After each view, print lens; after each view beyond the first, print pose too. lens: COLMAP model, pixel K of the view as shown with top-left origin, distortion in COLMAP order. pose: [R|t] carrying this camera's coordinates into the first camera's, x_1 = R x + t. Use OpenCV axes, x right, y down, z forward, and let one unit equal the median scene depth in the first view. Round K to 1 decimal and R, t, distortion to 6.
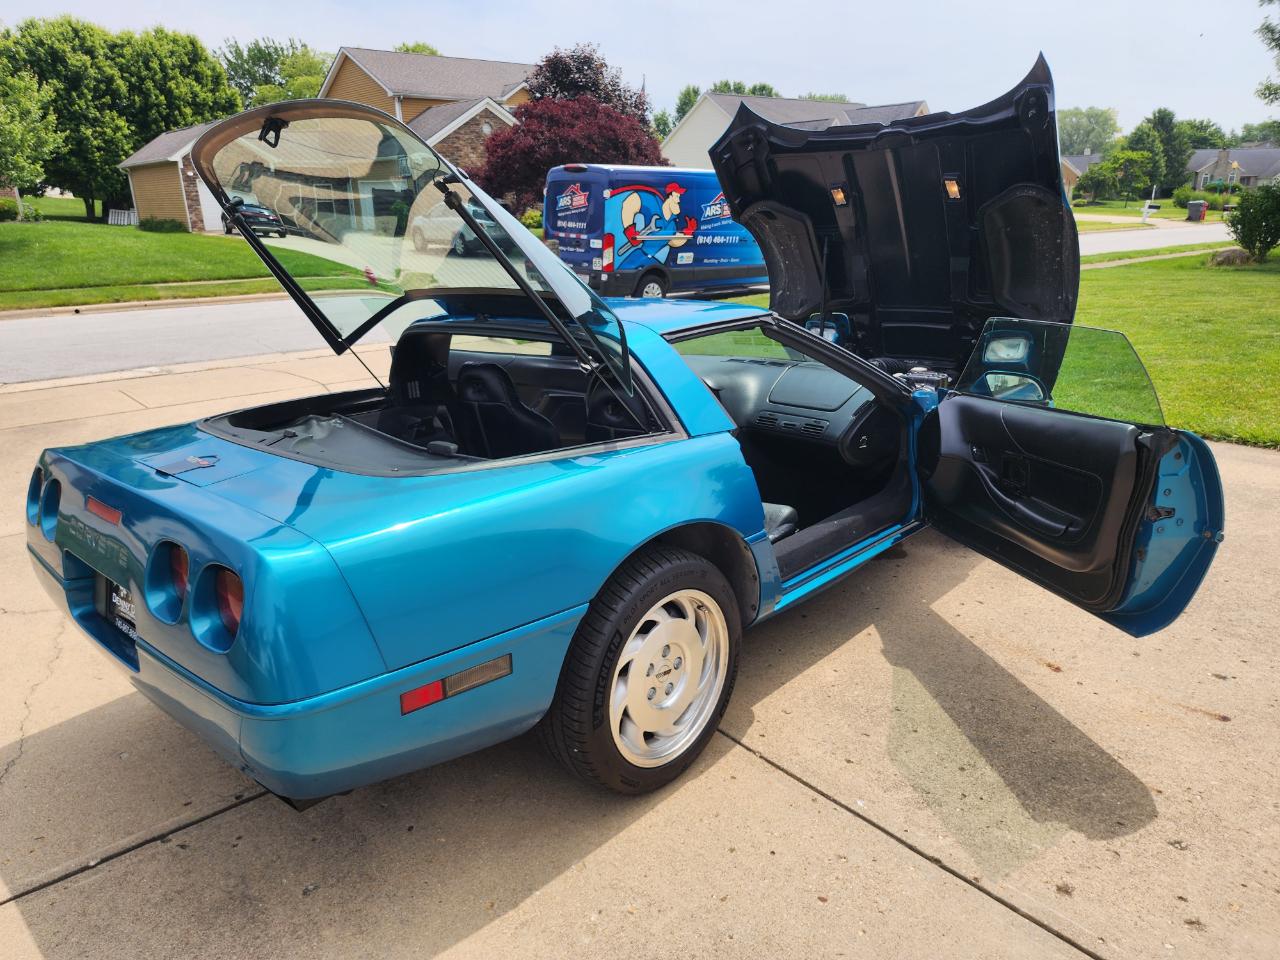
lens RADIAL K [[866.4, 0, 617.7], [0, 866.4, 474.8], [0, 0, 1]] dist [0.060502, -0.059971]
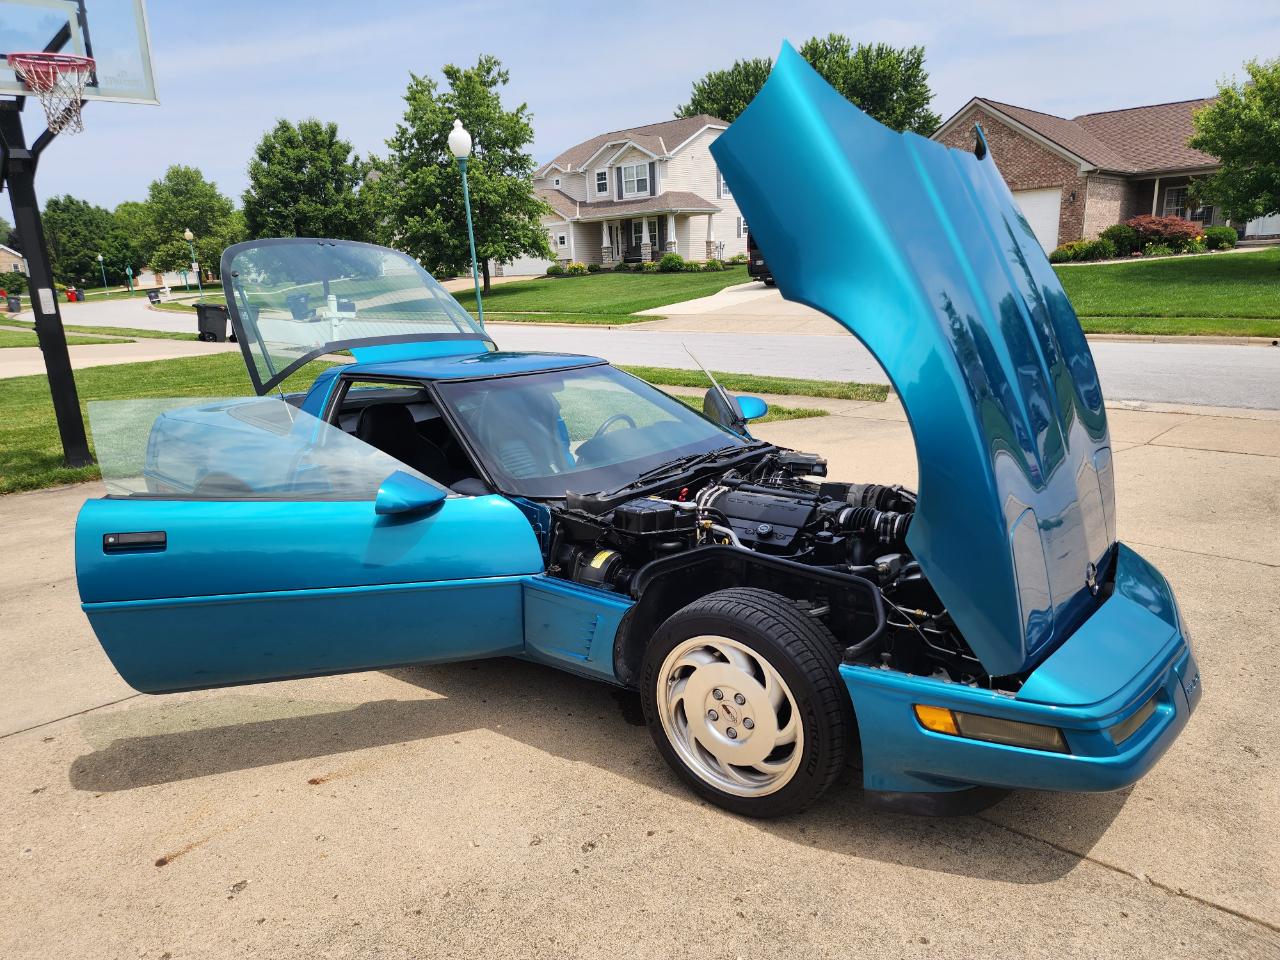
lens RADIAL K [[848.3, 0, 640.0], [0, 848.3, 480.0], [0, 0, 1]] dist [0.066214, -0.062216]
pose [[0.144351, 0.250507, -0.957293, 1.420522], [-0.258057, 0.943478, 0.207980, -0.386686], [0.955285, 0.217014, 0.200837, 1.128809]]
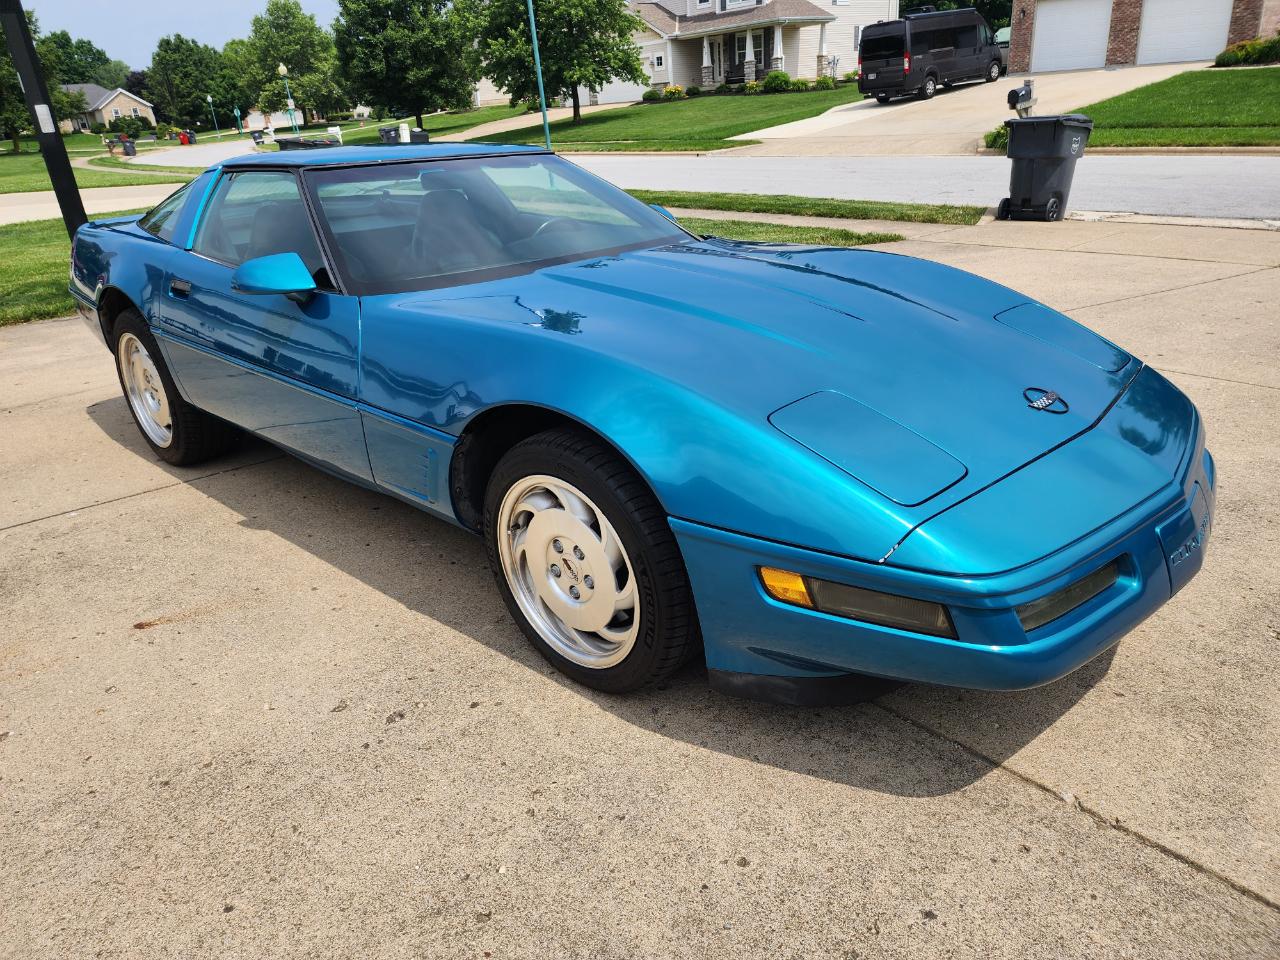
lens RADIAL K [[858.7, 0, 641.2], [0, 858.7, 453.9], [0, 0, 1]] dist [0.068713, -0.068986]
pose [[0.025598, 0.390369, -0.920303, 1.275298], [-0.232250, 0.897737, 0.374337, -0.368298], [0.972319, 0.204158, 0.113643, 1.401151]]
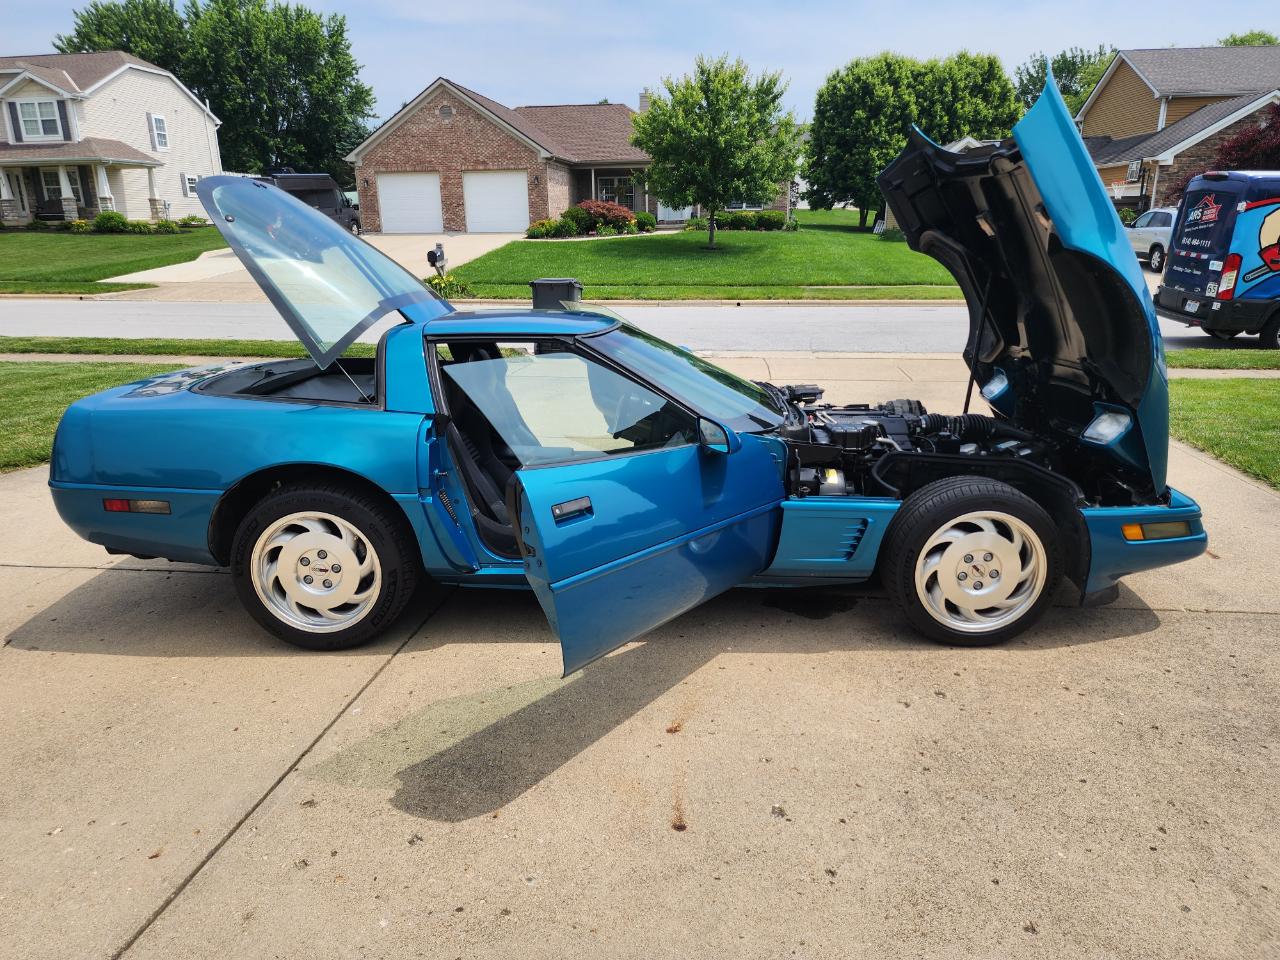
lens RADIAL K [[846.9, 0, 632.3], [0, 846.9, 460.9], [0, 0, 1]] dist [0.067806, -0.063063]
pose [[0.687948, 0.204995, -0.696207, 1.103790], [-0.218186, 0.973322, 0.070992, -0.125282], [0.692187, 0.103064, 0.714322, 0.289593]]
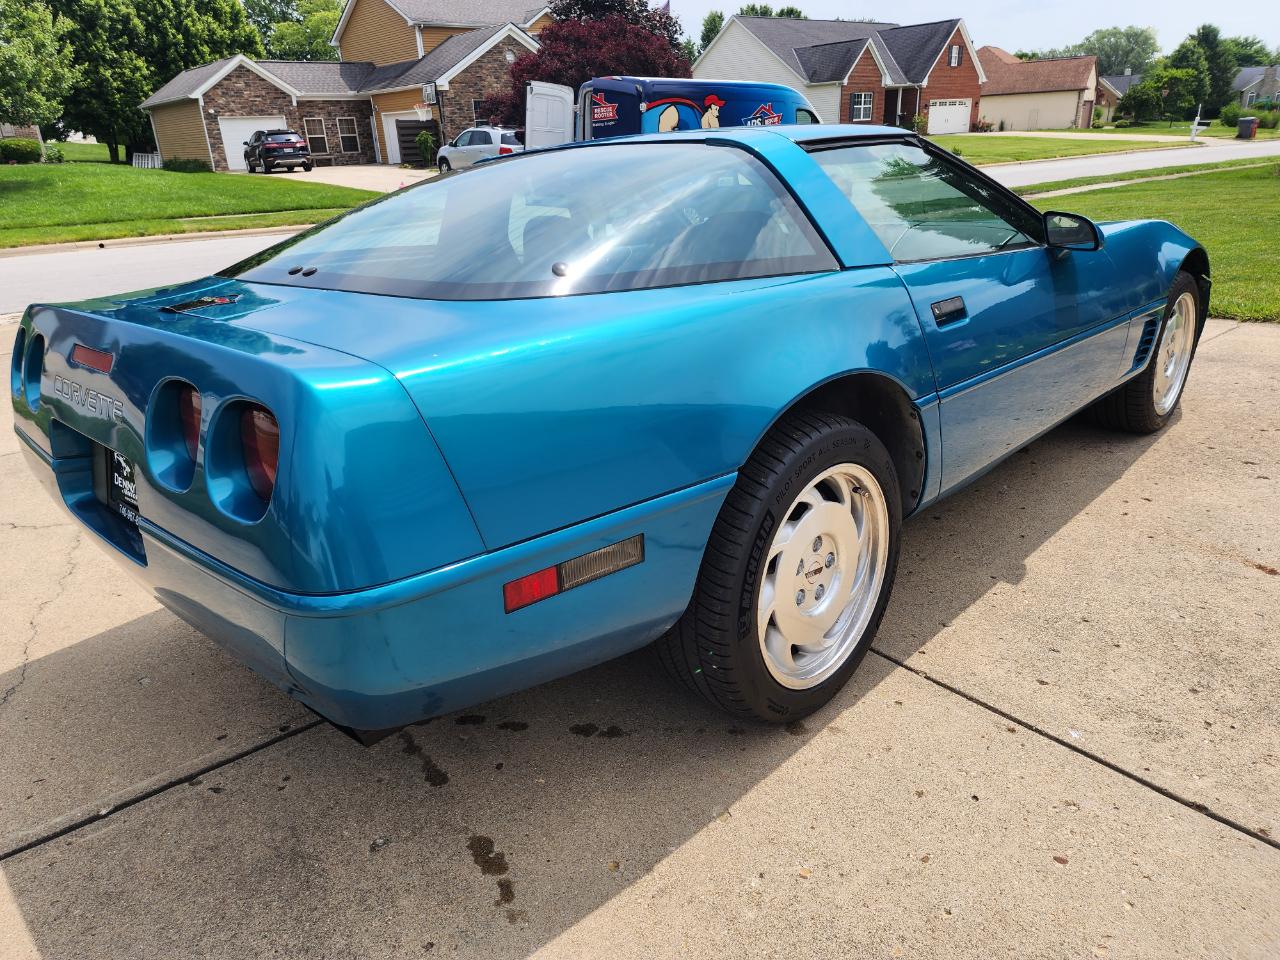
lens RADIAL K [[858.7, 0, 621.8], [0, 858.7, 463.5], [0, 0, 1]] dist [0.068736, -0.059054]
pose [[0.999543, -0.013483, -0.027062, -0.081623], [0.014951, 0.998385, 0.054813, 0.071769], [0.026279, -0.055193, 0.998130, 0.189037]]
